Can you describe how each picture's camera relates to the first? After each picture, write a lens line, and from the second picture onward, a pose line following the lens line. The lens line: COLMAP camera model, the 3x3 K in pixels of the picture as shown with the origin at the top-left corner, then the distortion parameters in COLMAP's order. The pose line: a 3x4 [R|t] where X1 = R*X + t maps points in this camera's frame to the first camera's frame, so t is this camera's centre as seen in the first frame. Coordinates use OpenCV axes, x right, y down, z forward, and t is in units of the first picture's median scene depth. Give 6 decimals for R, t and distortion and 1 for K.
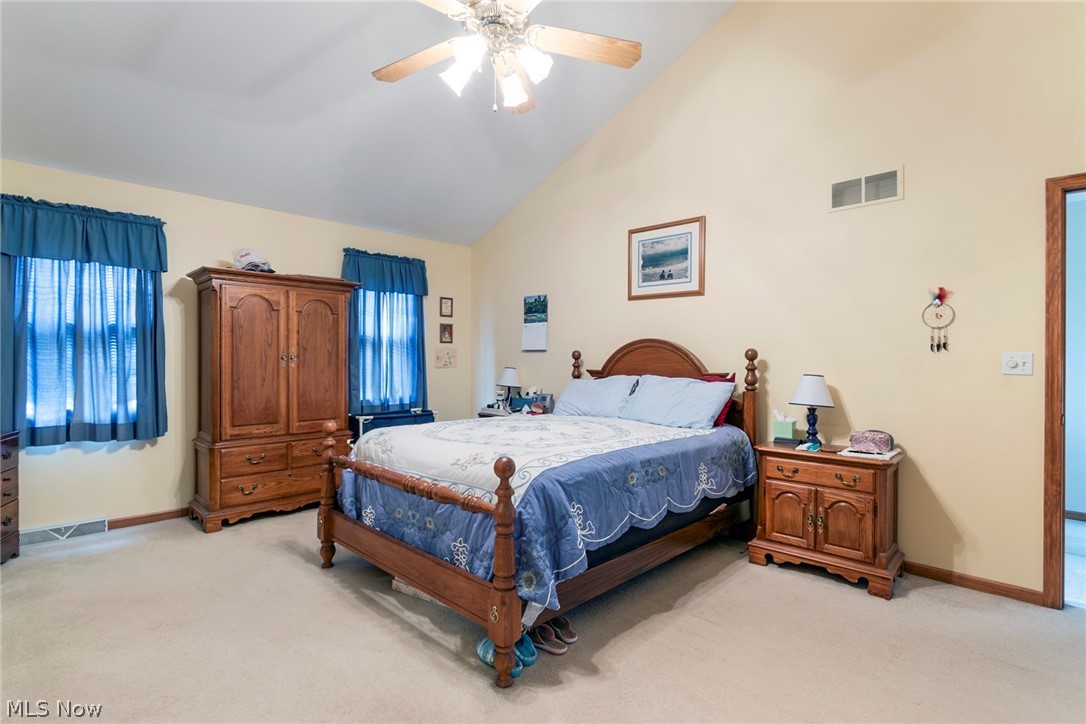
lens RADIAL K [[526.9, 0, 535.3], [0, 526.9, 363.0], [0, 0, 1]] dist [-0.012751, 0.000067]
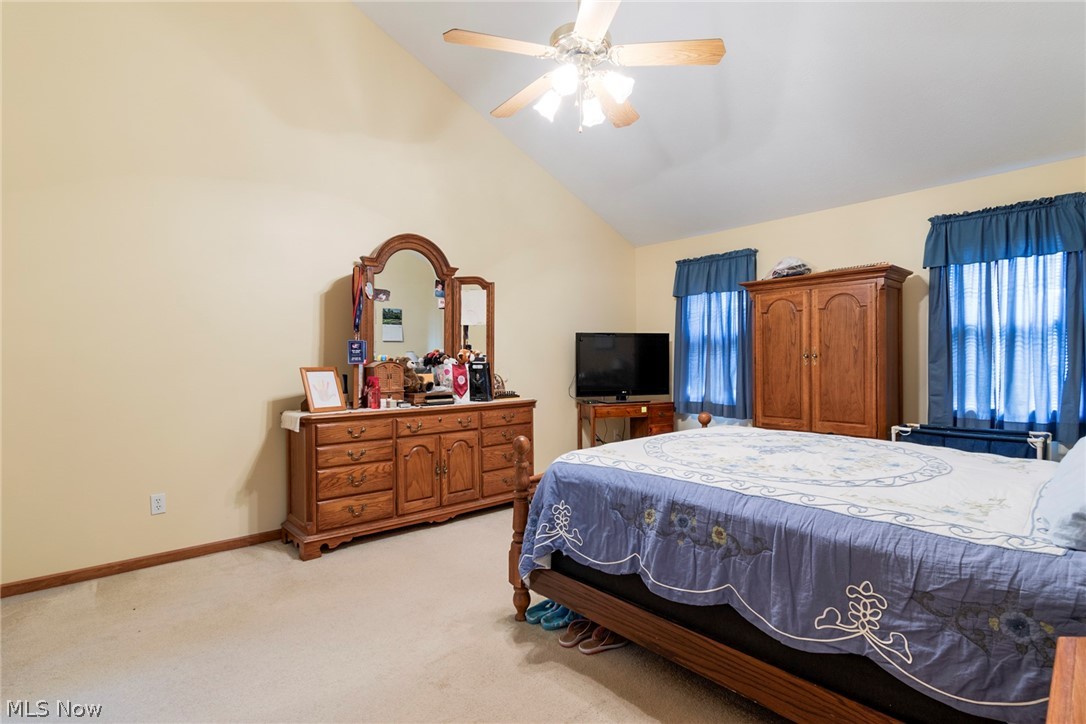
lens RADIAL K [[526.9, 0, 535.3], [0, 526.9, 363.0], [0, 0, 1]] dist [-0.012751, 0.000067]
pose [[-0.076342, 0.002474, -0.997079, 0.583891], [0.001496, 0.999996, 0.002367, 0.000323], [0.997081, -0.001311, -0.076346, 0.556413]]
